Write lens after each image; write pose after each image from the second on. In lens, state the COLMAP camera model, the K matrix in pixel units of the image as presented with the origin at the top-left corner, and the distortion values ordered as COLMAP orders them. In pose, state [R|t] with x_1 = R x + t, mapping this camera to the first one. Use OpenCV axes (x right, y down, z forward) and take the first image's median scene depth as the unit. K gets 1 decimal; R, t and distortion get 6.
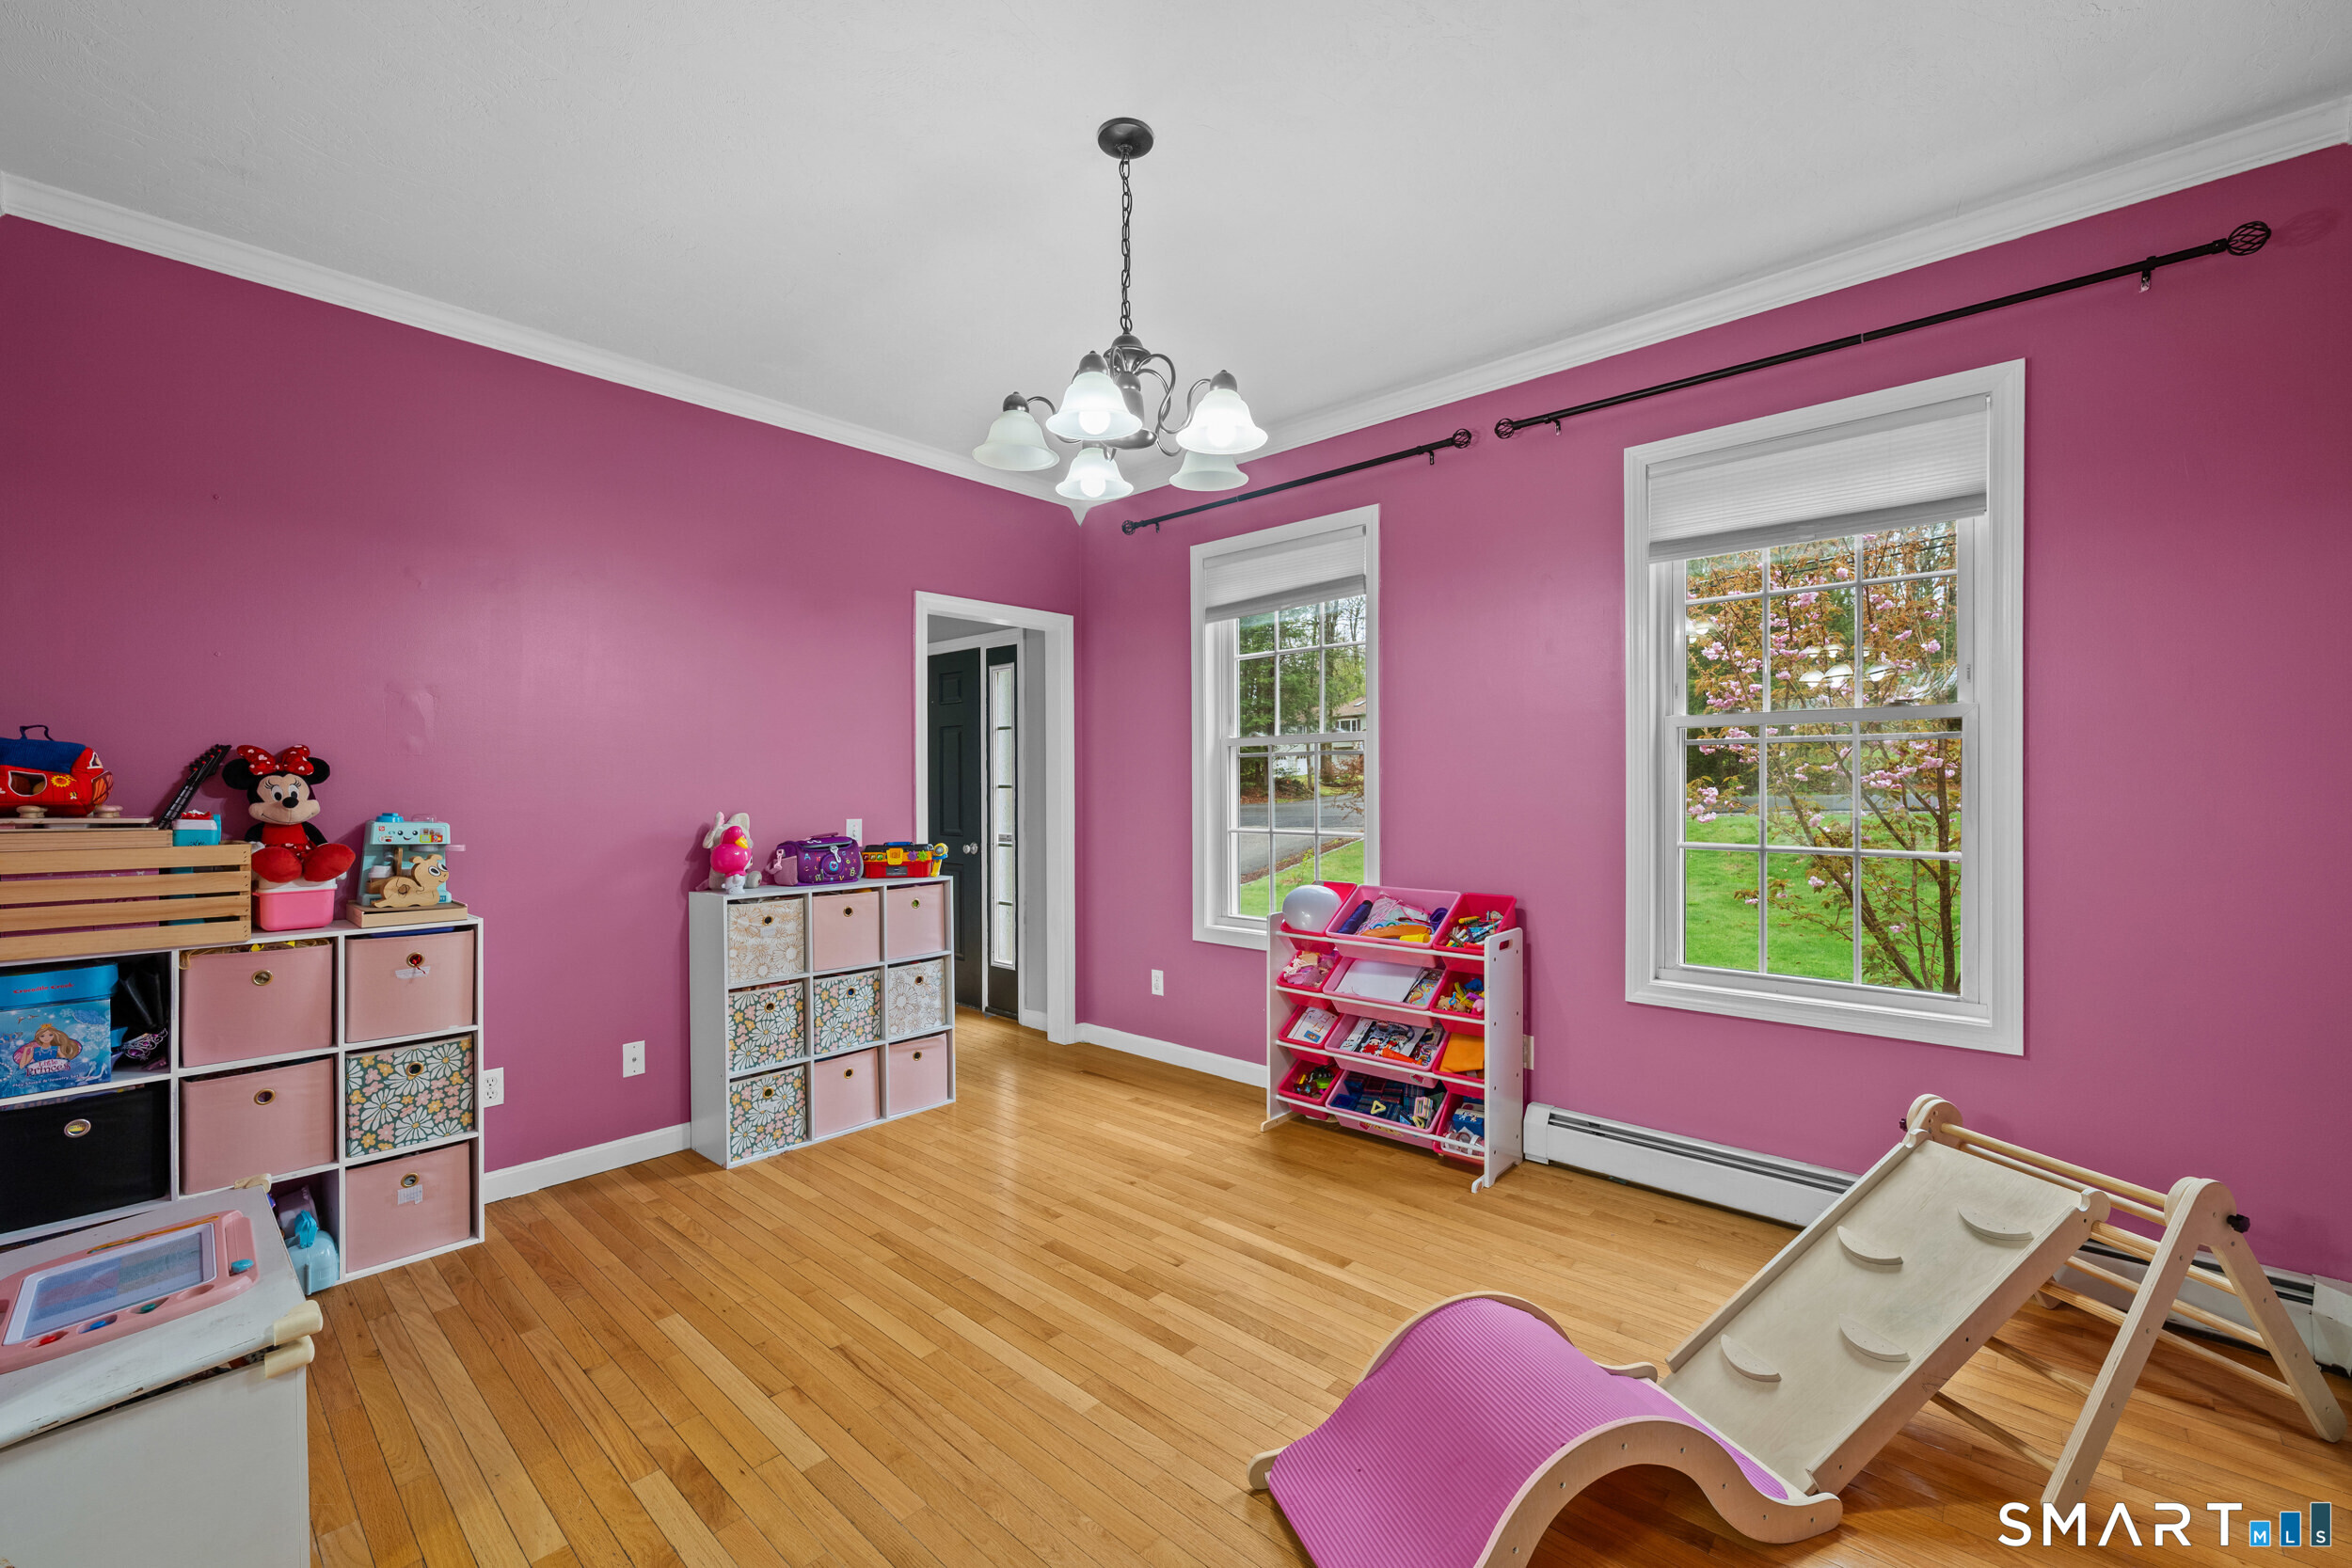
lens RADIAL K [[965.3, 0, 1176.0], [0, 965.3, 784.0], [0, 0, 1]] dist [0.000651, 0.000272]
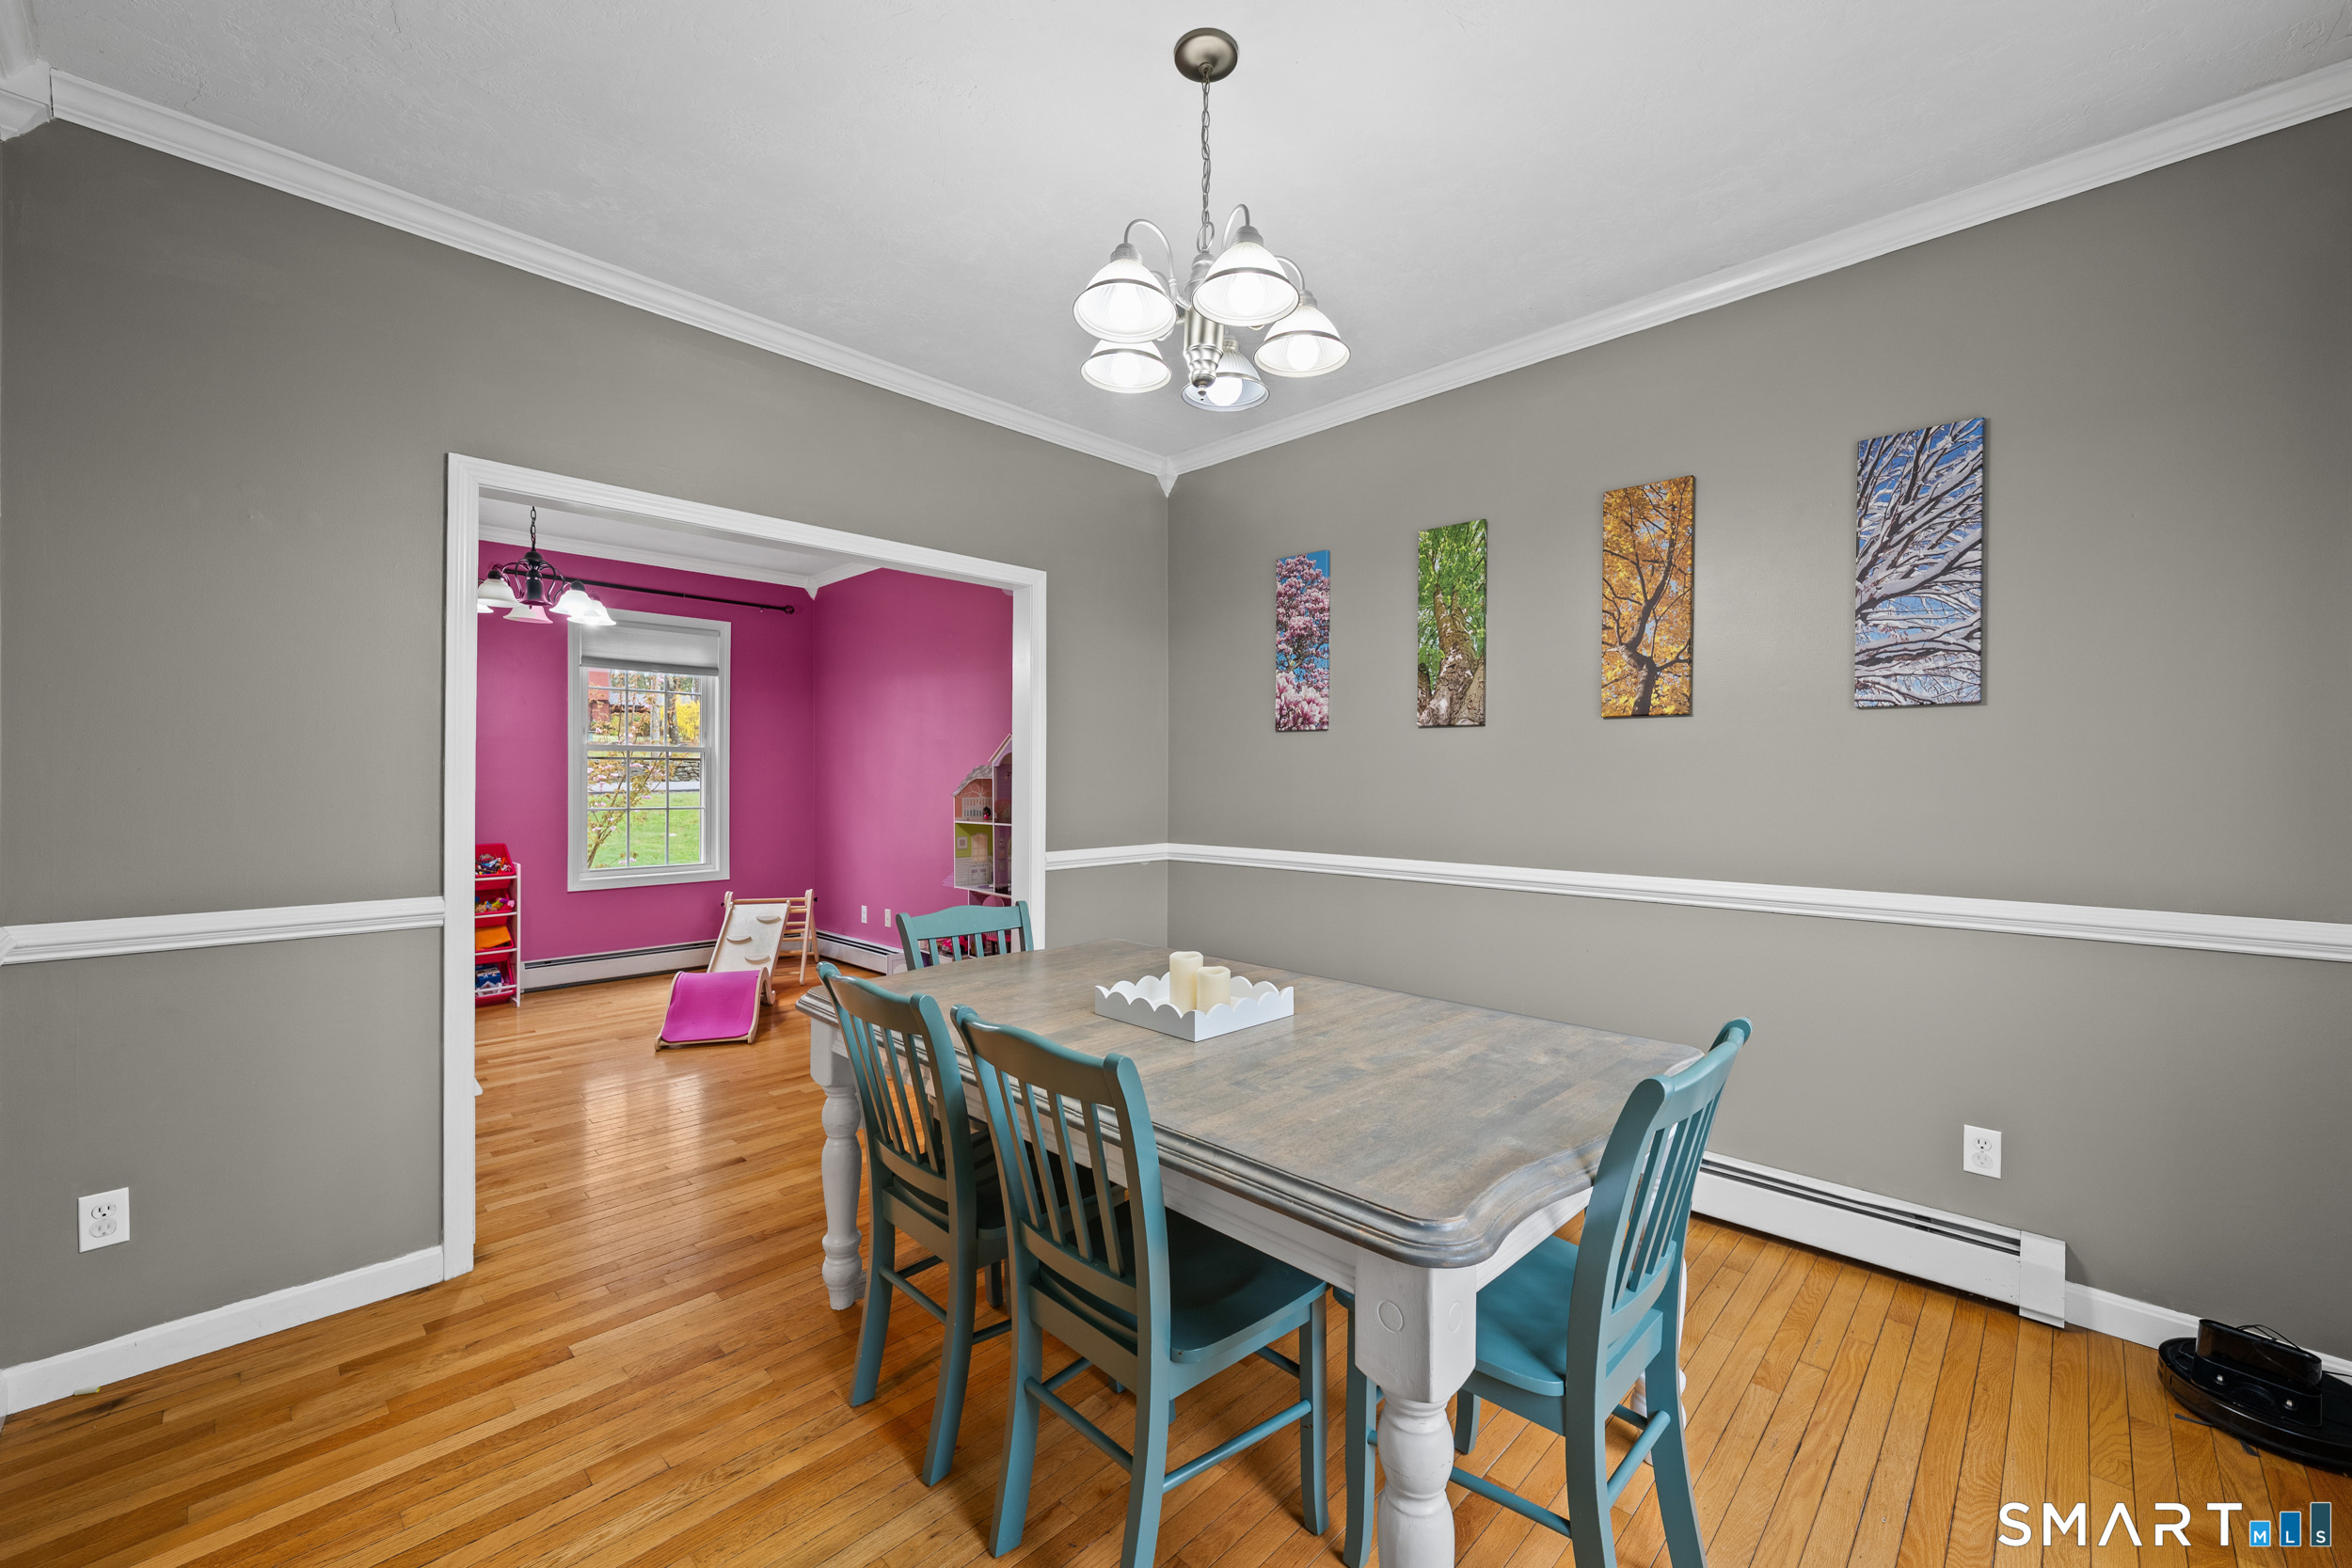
lens RADIAL K [[925.8, 0, 1176.0], [0, 925.8, 784.0], [0, 0, 1]] dist [-0.000224, 0.000010]
pose [[0.029747, -0.001584, 0.999556, -1.810291], [-0.005493, 0.999983, 0.001749, 0.000891], [-0.999542, -0.005543, 0.029738, -0.352024]]
